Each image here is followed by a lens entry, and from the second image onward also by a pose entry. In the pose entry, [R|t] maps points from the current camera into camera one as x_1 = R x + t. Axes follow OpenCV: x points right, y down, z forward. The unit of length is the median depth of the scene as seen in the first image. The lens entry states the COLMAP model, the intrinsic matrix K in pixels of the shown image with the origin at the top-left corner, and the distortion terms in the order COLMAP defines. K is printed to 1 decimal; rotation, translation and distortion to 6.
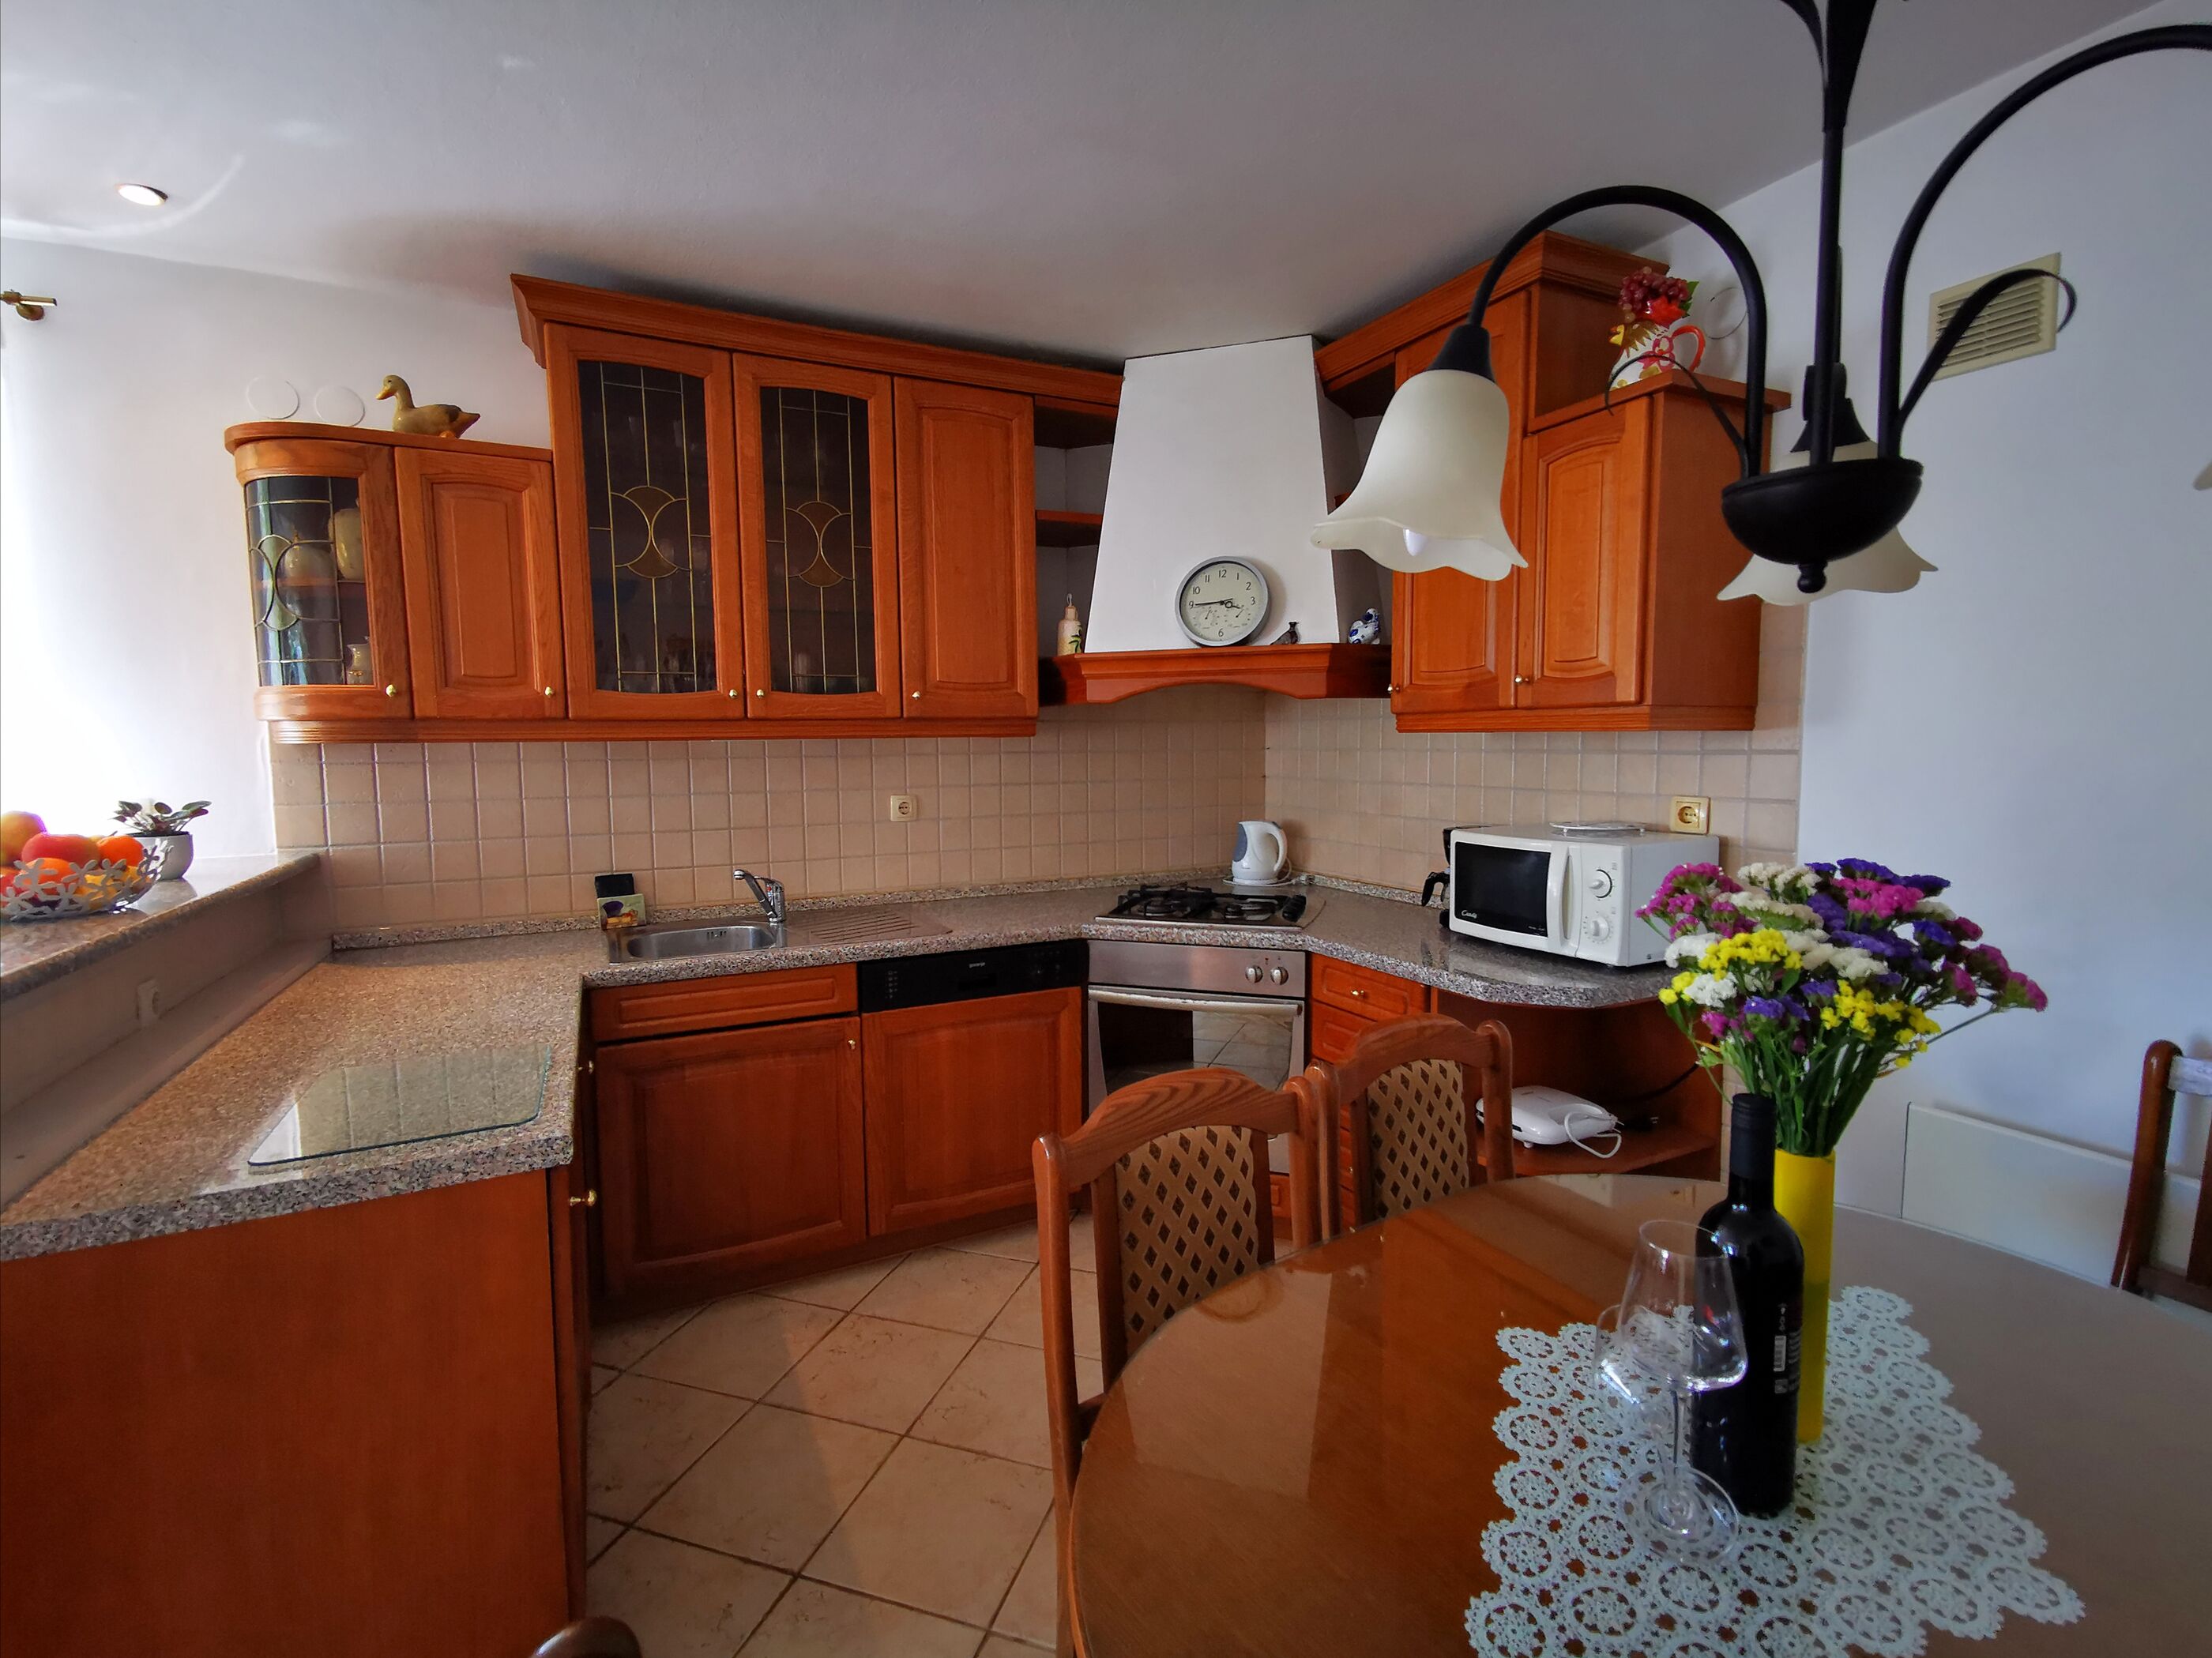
lens RADIAL K [[1020.4, 0, 1111.5], [0, 1020.4, 826.2], [0, 0, 1]] dist [0.015471, -0.004561]
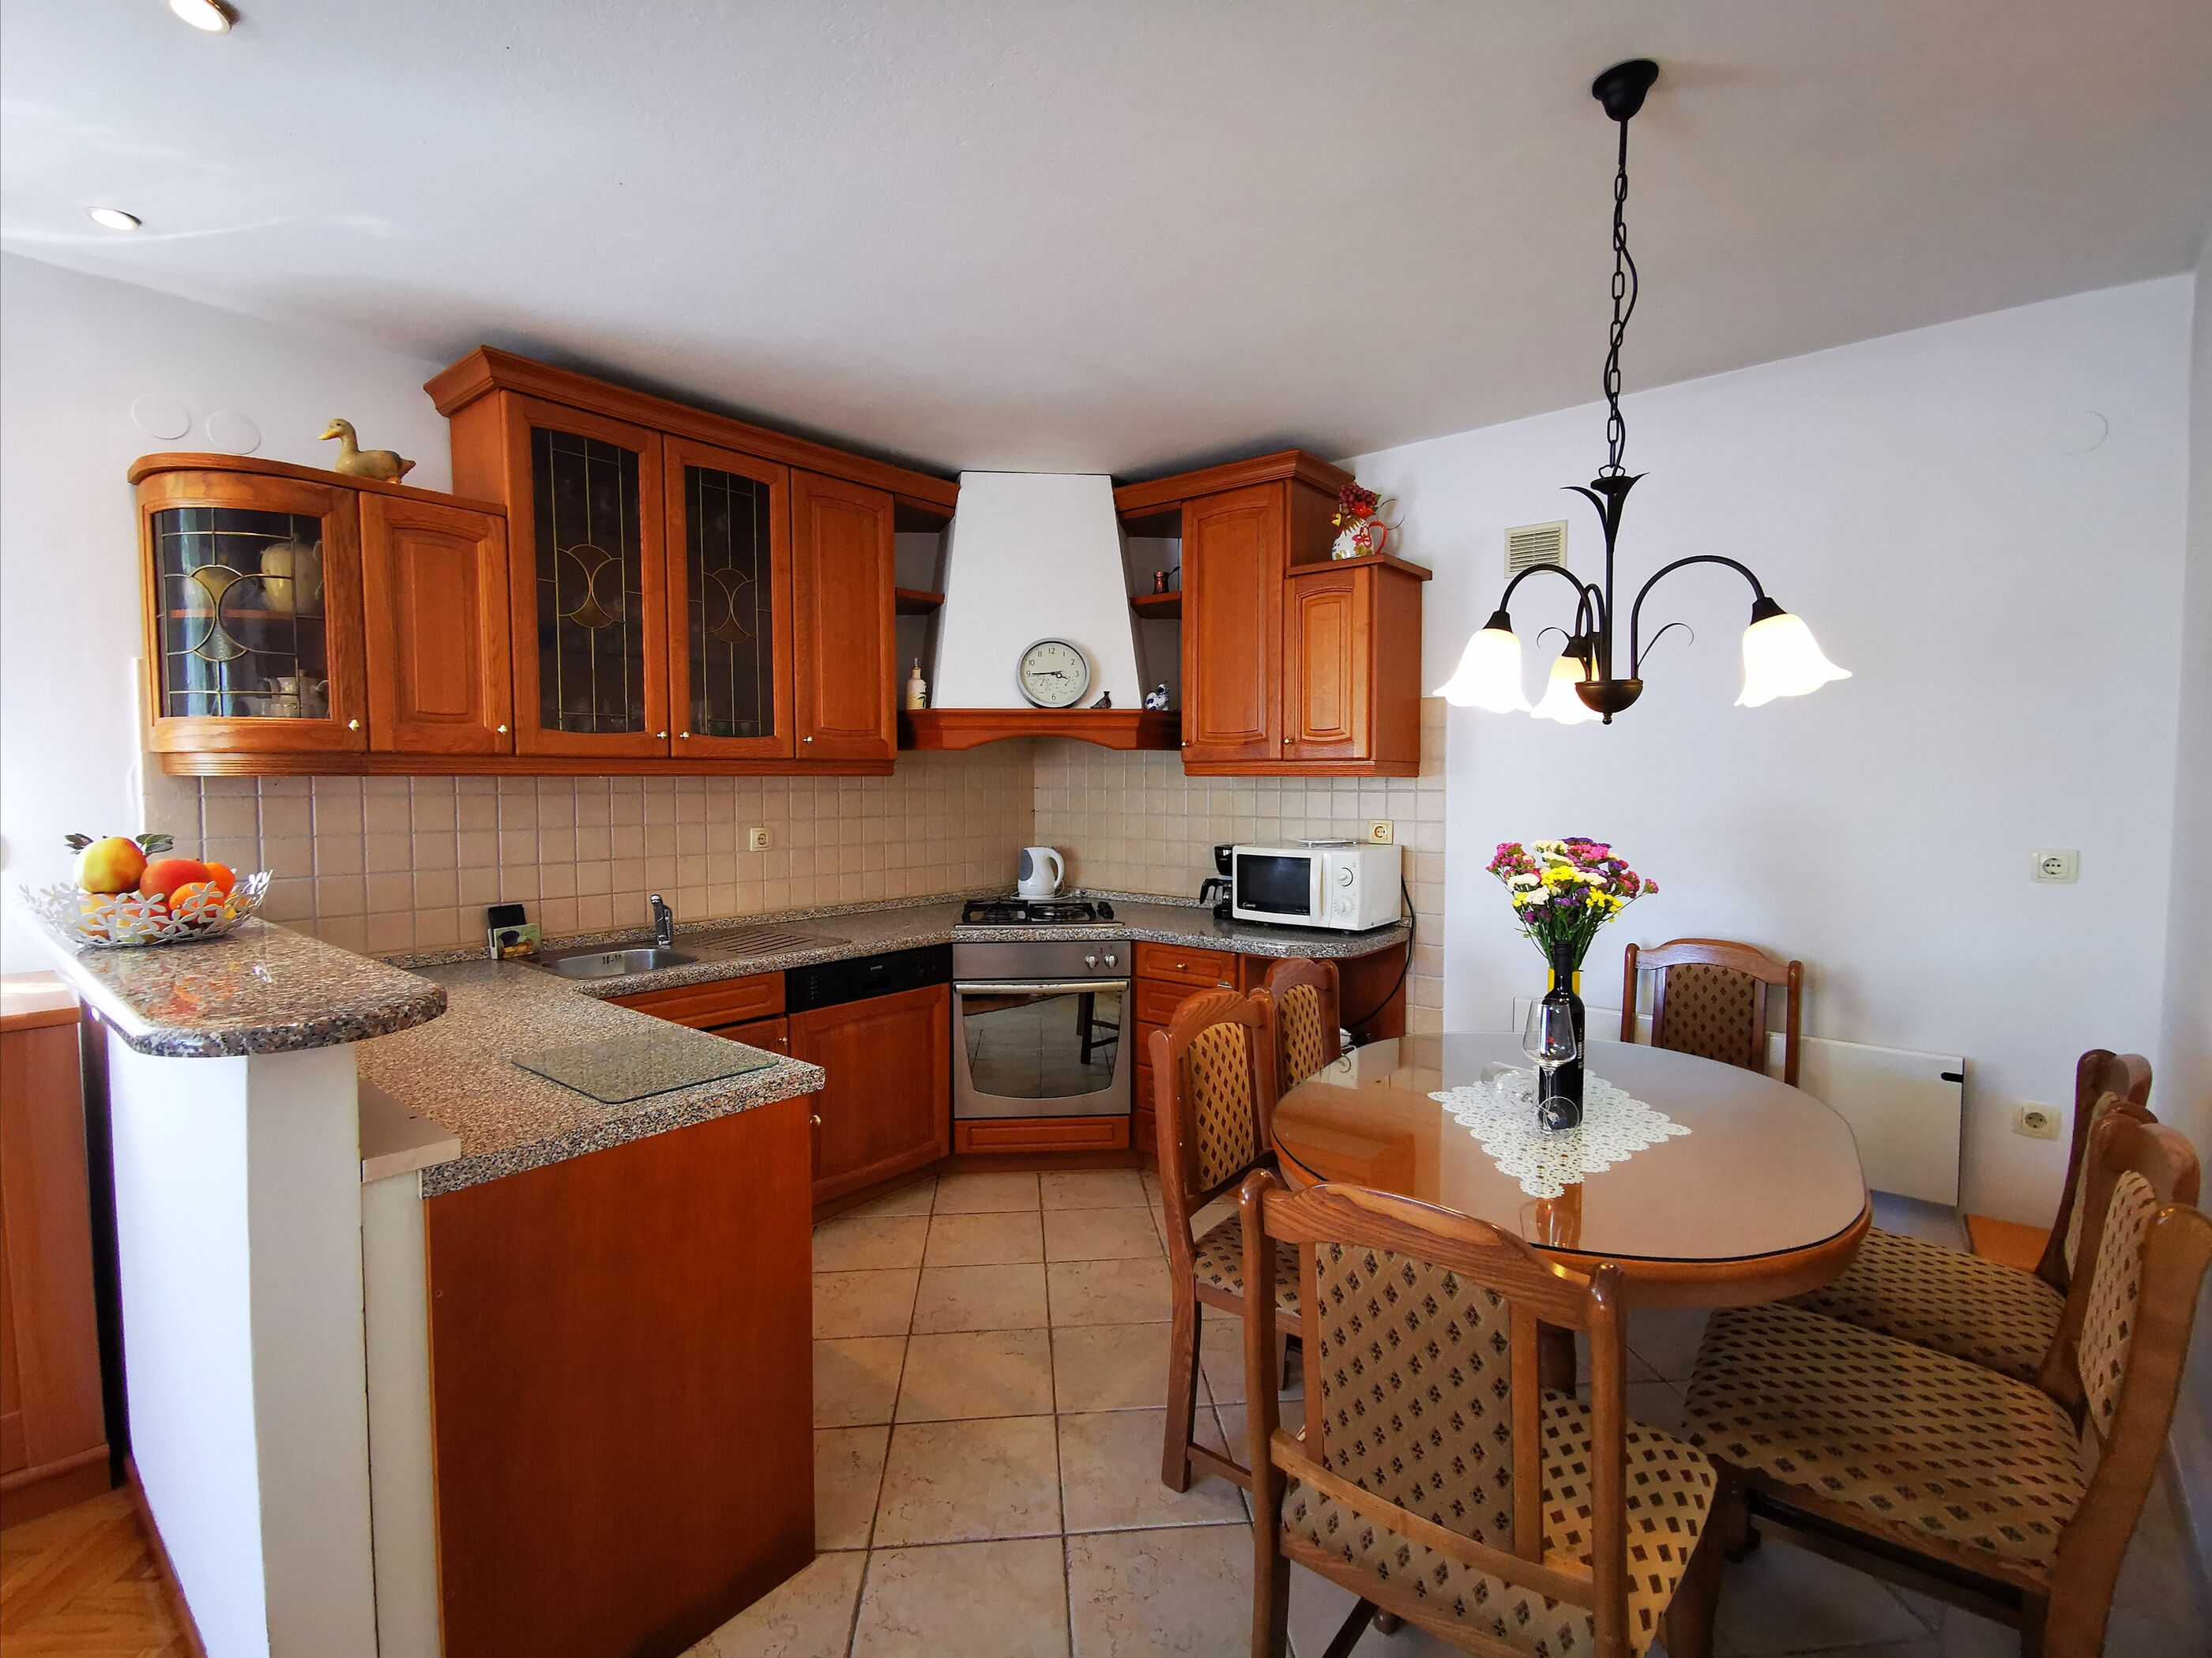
lens RADIAL K [[1020.4, 0, 1111.7], [0, 1020.4, 825.8], [0, 0, 1]] dist [0.015471, -0.004561]
pose [[0.914662, -0.009454, 0.404108, -0.385847], [0.026205, 0.999010, -0.035941, 0.022331], [-0.403369, 0.043464, 0.914005, -0.214190]]
